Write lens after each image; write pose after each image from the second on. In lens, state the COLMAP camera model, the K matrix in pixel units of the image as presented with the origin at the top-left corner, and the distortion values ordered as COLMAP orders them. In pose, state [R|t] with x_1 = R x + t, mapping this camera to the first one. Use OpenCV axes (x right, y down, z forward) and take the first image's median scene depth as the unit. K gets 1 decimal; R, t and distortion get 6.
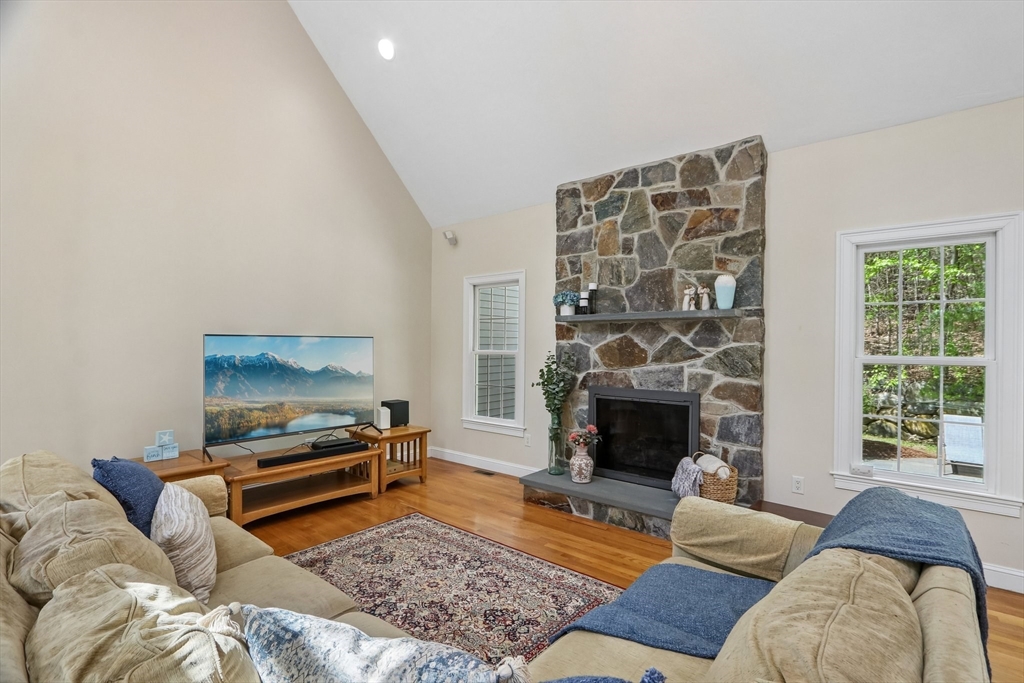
lens RADIAL K [[483.2, 0, 512.0], [0, 483.2, 341.5], [0, 0, 1]] dist [-0.017197, 0.000014]
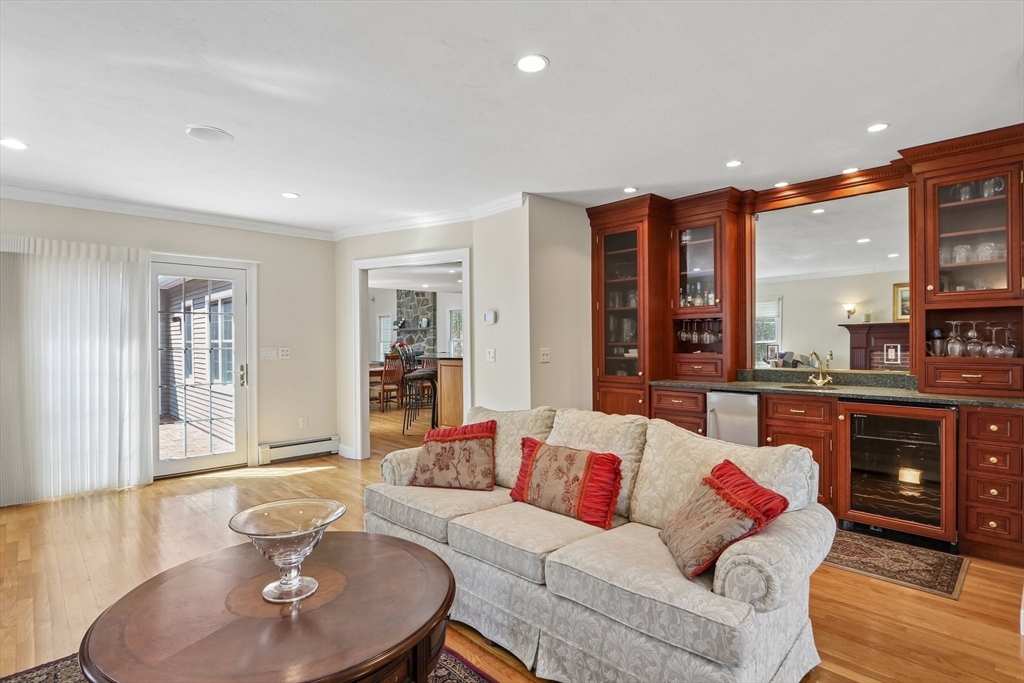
lens RADIAL K [[523.5, 0, 512.0], [0, 523.5, 341.5], [0, 0, 1]] dist [0.001439, 0.000346]
pose [[0.992858, -0.011285, -0.118767, 1.334952], [0.011449, 0.999934, 0.000703, 0.037064], [0.118751, -0.002057, 0.992922, -2.412419]]
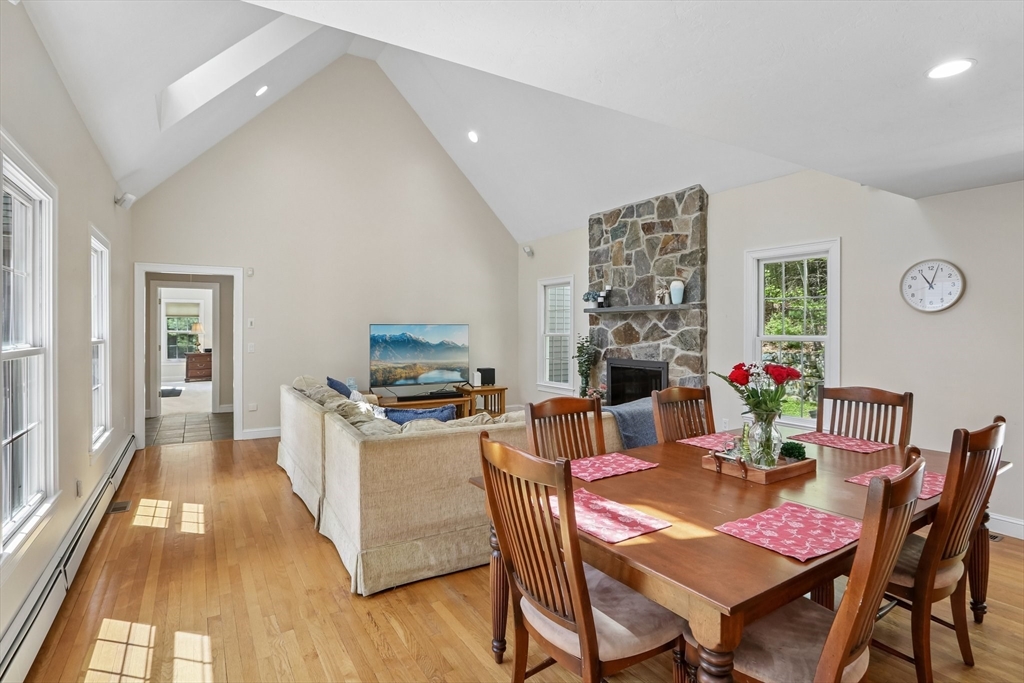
lens RADIAL K [[525.5, 0, 509.2], [0, 525.5, 322.9], [0, 0, 1]] dist [-0.023522, -0.000004]
pose [[0.947591, -0.007928, -0.319389, 0.402771], [0.005196, 0.999942, -0.009405, 0.002435], [0.319445, 0.007253, 0.947577, -0.583850]]
